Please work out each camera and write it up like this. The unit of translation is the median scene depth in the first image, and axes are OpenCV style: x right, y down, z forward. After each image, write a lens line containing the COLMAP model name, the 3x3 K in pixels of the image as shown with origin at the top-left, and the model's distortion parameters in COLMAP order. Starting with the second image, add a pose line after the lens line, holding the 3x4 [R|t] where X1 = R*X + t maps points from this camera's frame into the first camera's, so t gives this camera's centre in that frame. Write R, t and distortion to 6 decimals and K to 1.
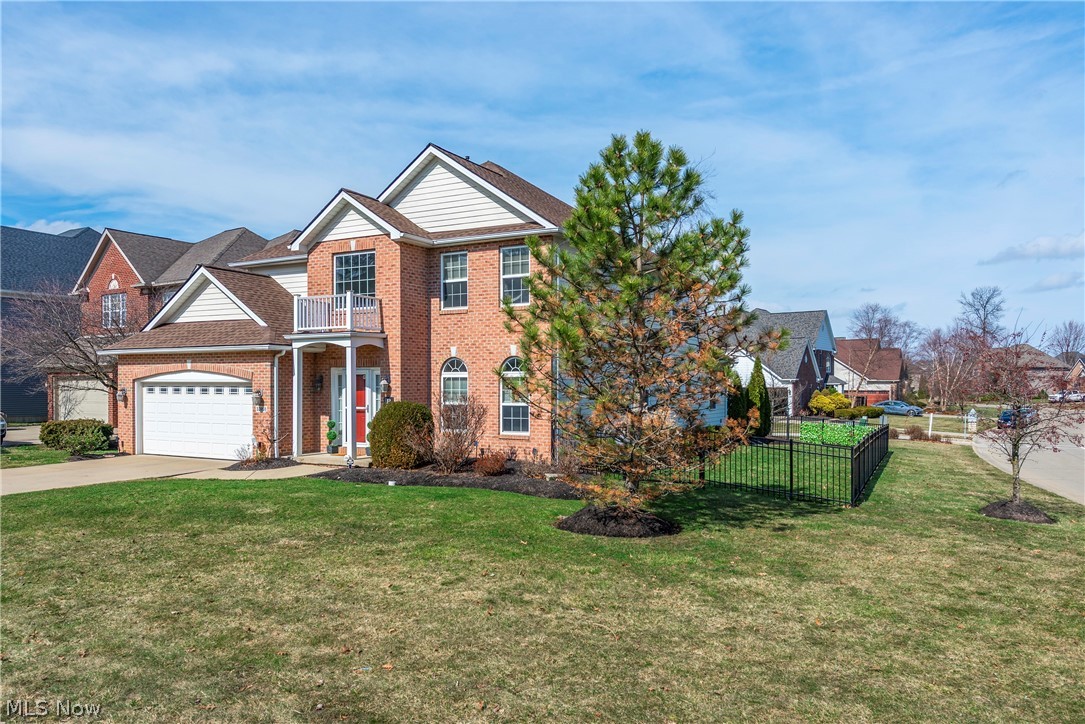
lens RADIAL K [[751.4, 0, 542.5], [0, 751.4, 362.0], [0, 0, 1]] dist [-0.003854, -0.000947]
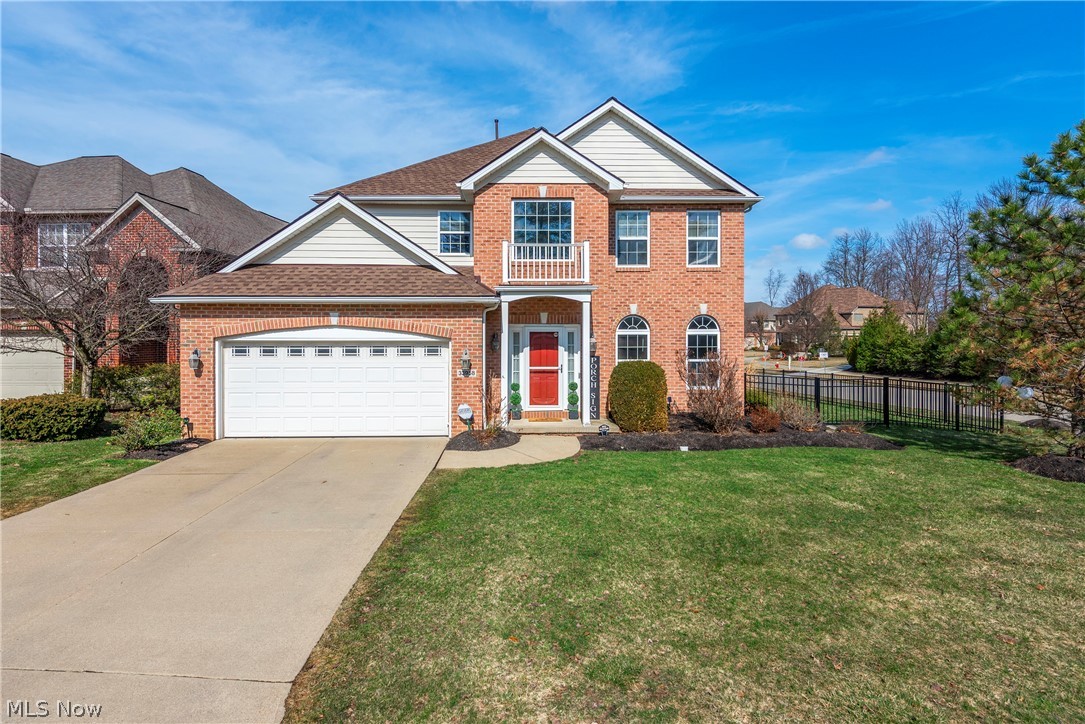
lens RADIAL K [[585.4, 0, 542.5], [0, 585.4, 316.7], [0, 0, 1]] dist [0.001599, -0.000041]
pose [[0.871814, 0.013898, 0.489639, -0.601374], [-0.011065, 0.999901, -0.008679, 0.004408], [-0.489712, 0.002149, 0.871882, 0.375637]]
